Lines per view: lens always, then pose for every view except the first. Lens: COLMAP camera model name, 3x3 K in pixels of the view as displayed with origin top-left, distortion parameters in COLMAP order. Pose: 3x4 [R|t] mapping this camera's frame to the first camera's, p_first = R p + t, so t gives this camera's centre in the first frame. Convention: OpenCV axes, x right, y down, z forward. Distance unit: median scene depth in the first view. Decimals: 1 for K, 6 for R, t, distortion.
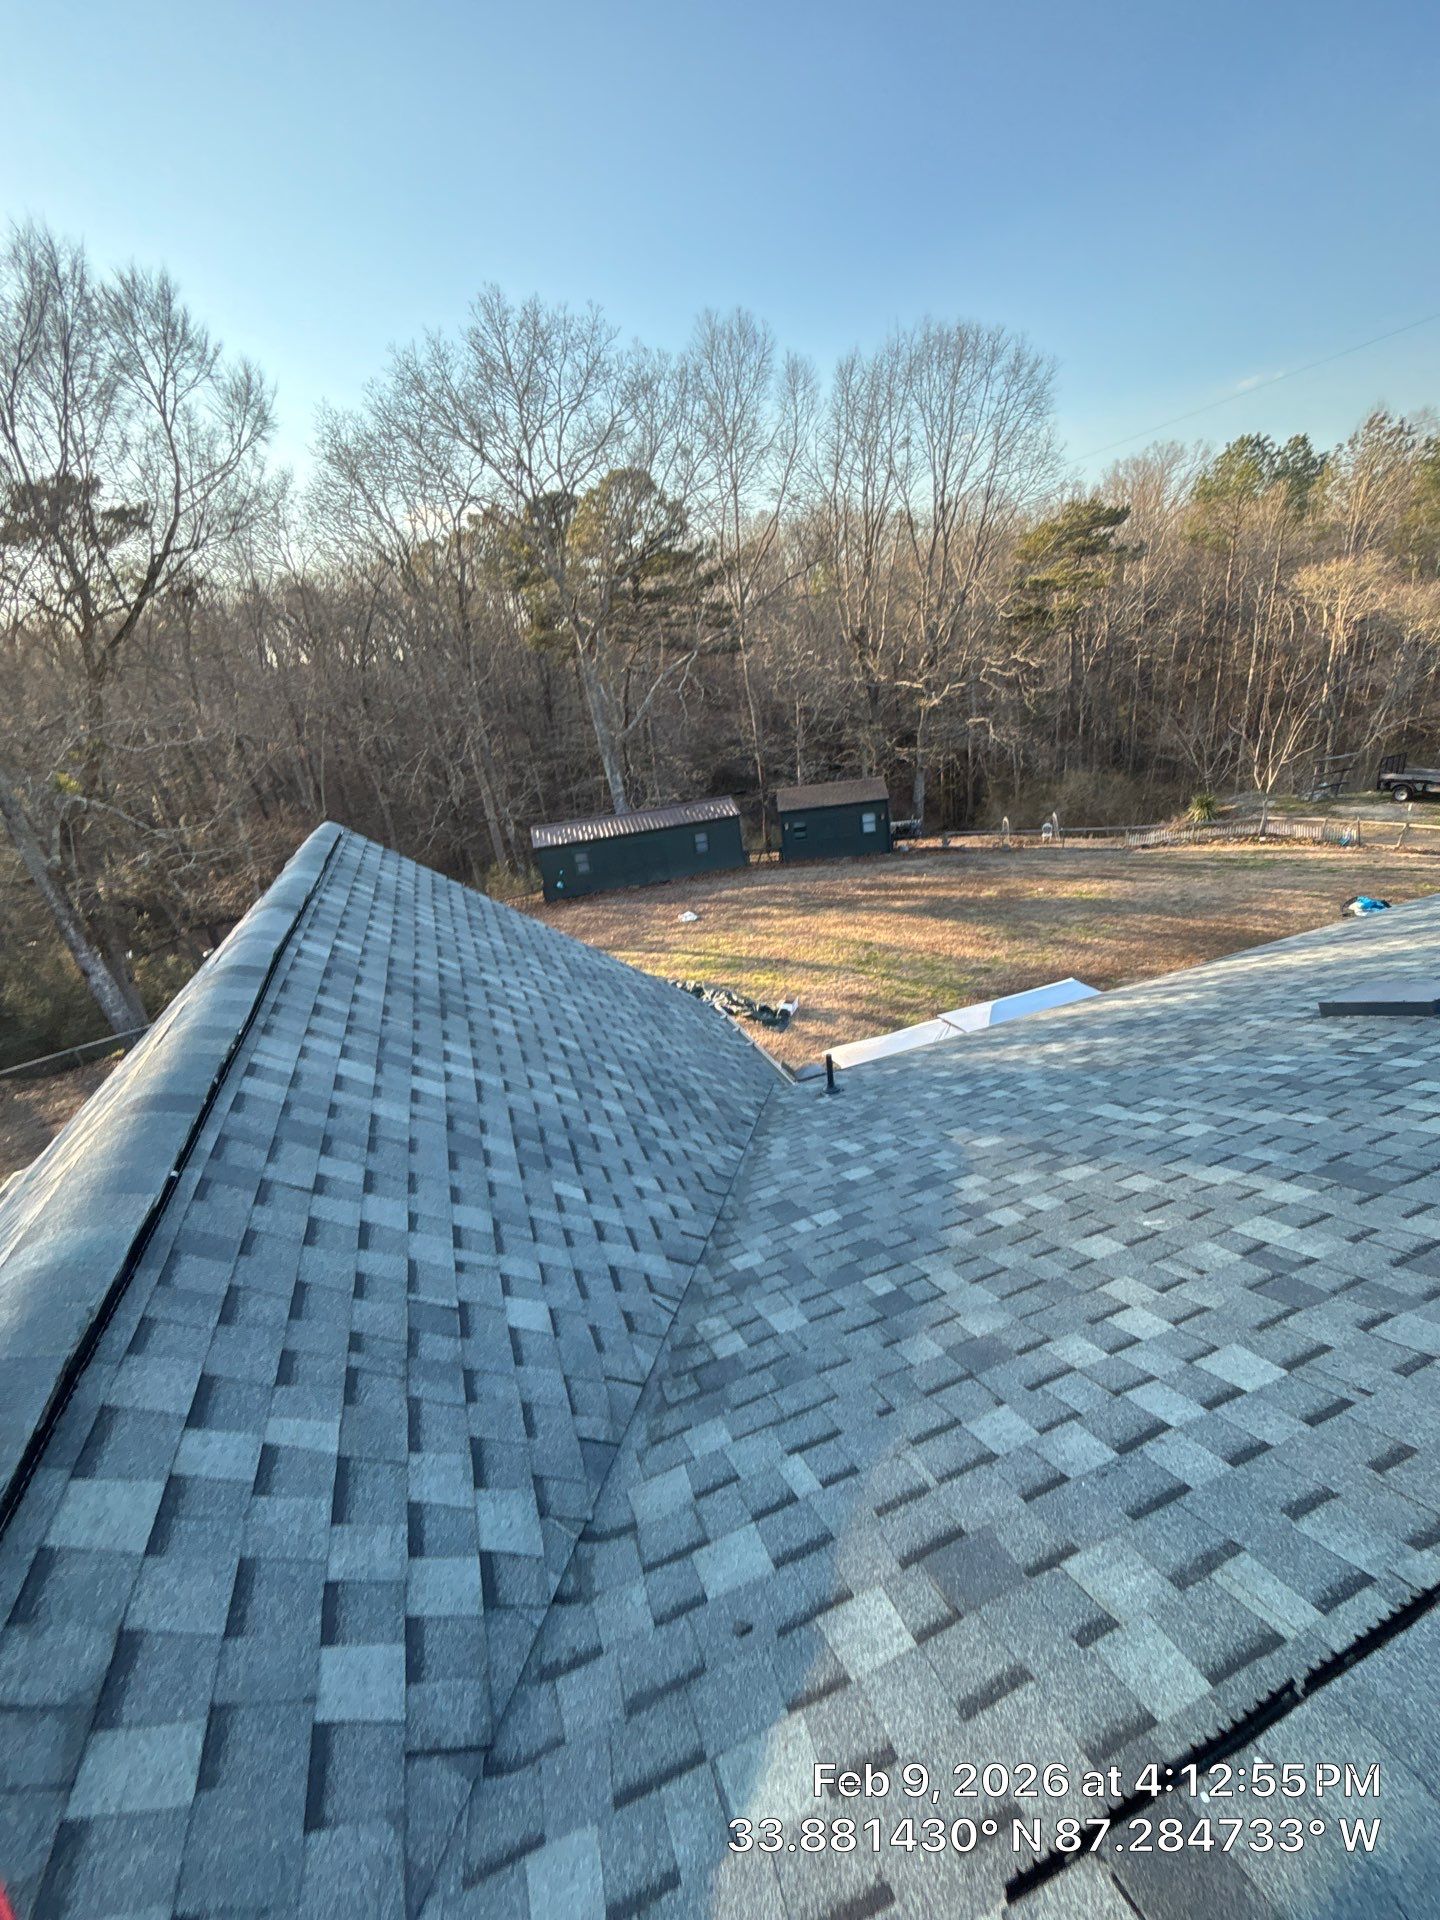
lens RADIAL K [[788.2, 0, 721.8], [0, 788.2, 958.5], [0, 0, 1]] dist [0.005106, 0.000762]
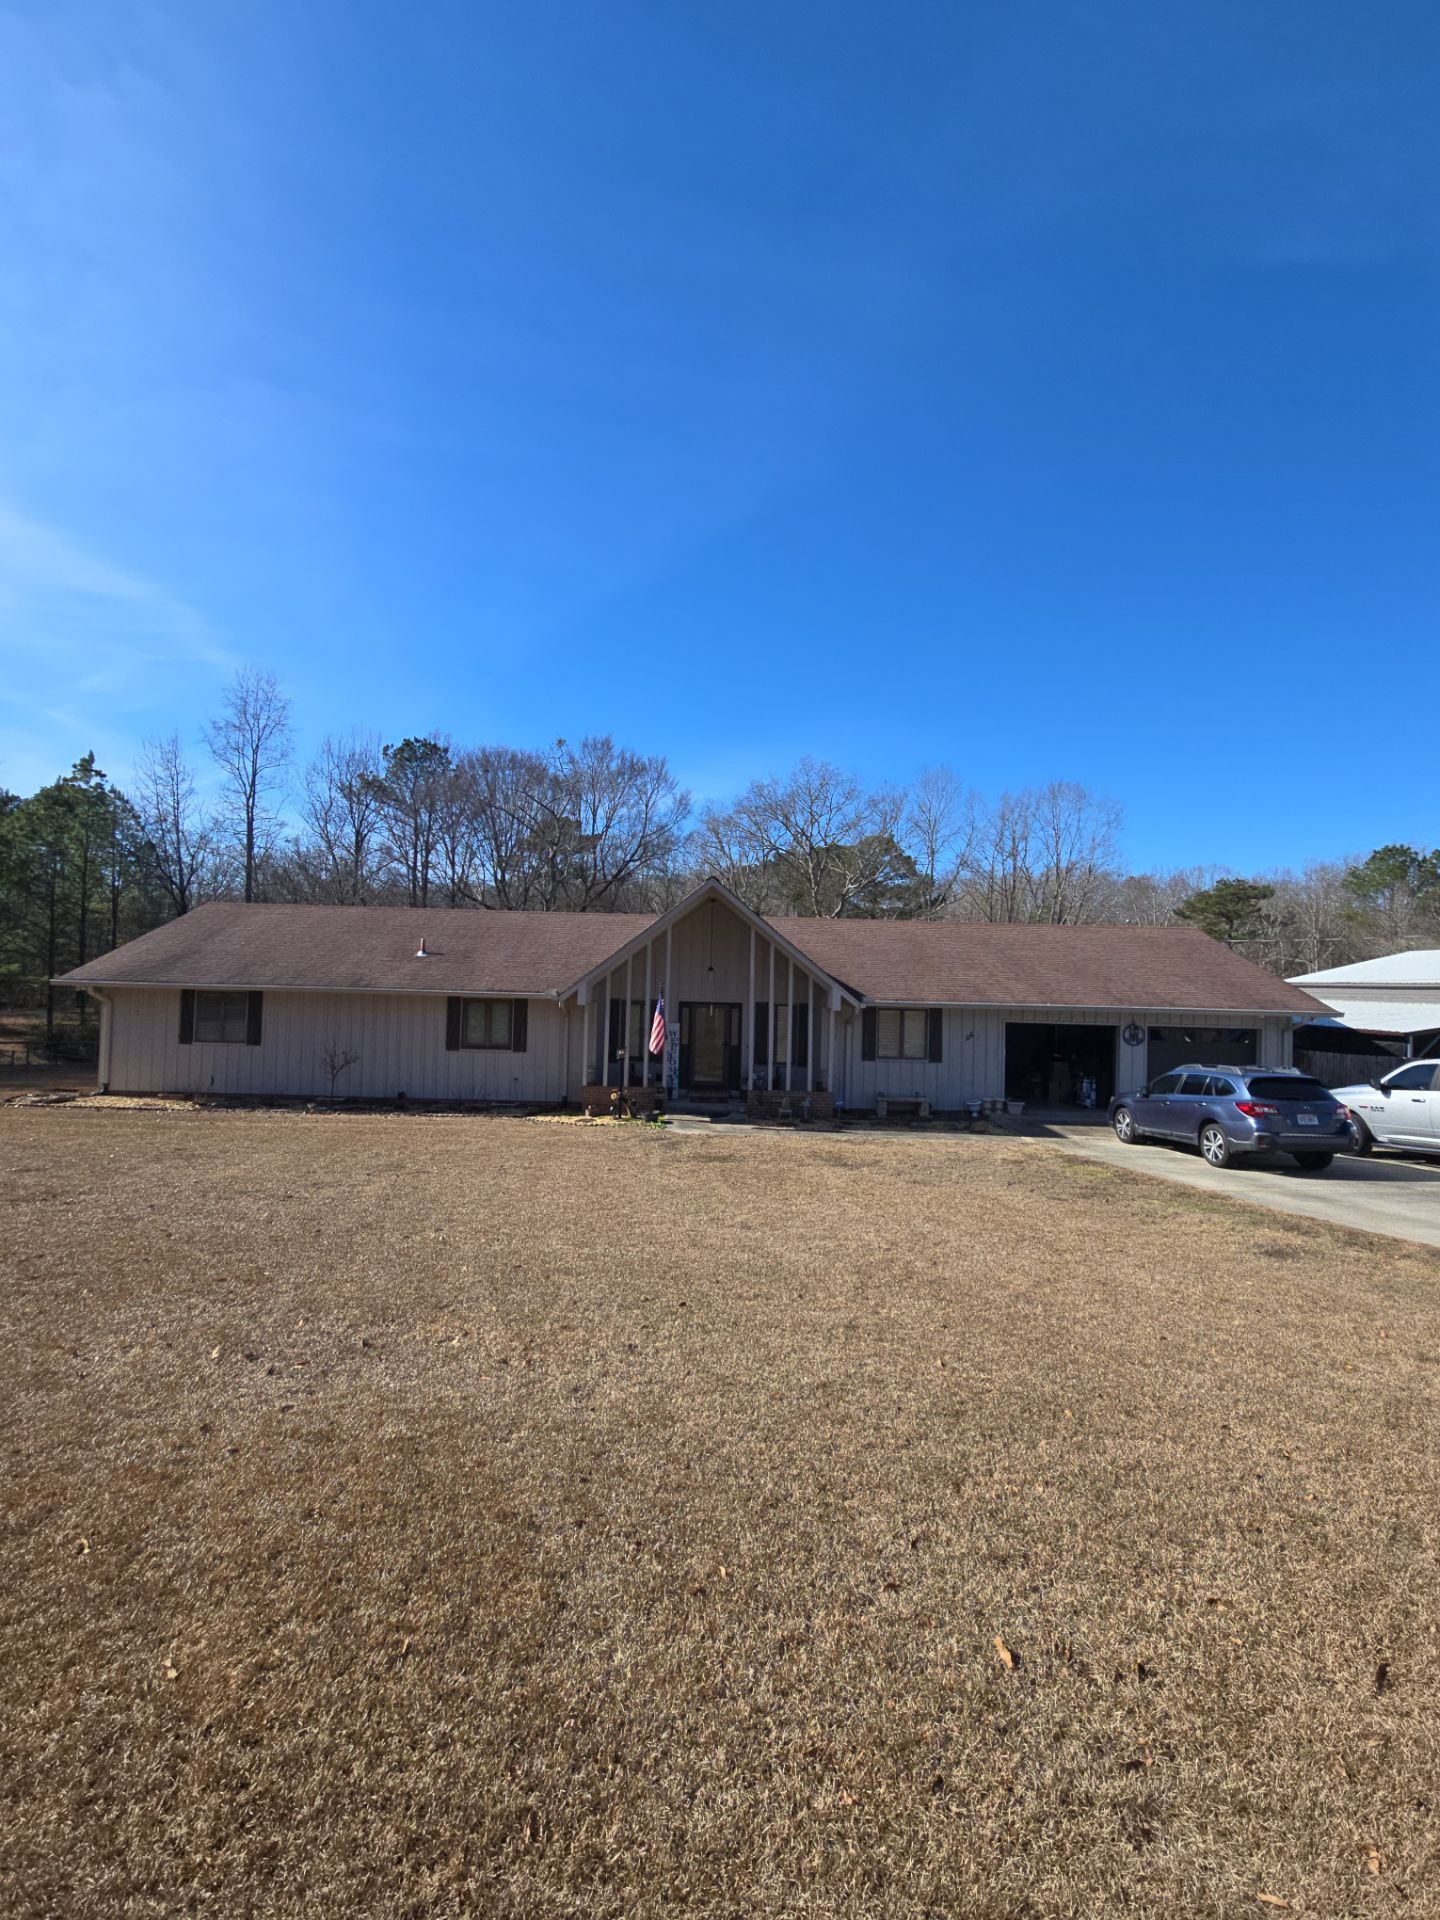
lens RADIAL K [[788.2, 0, 721.8], [0, 788.2, 958.5], [0, 0, 1]] dist [0.005106, 0.000762]
pose [[0.938183, 0.120489, -0.324492, 0.192615], [-0.232904, 0.913243, -0.334278, 0.291864], [0.256063, 0.389190, 0.884852, -0.548139]]
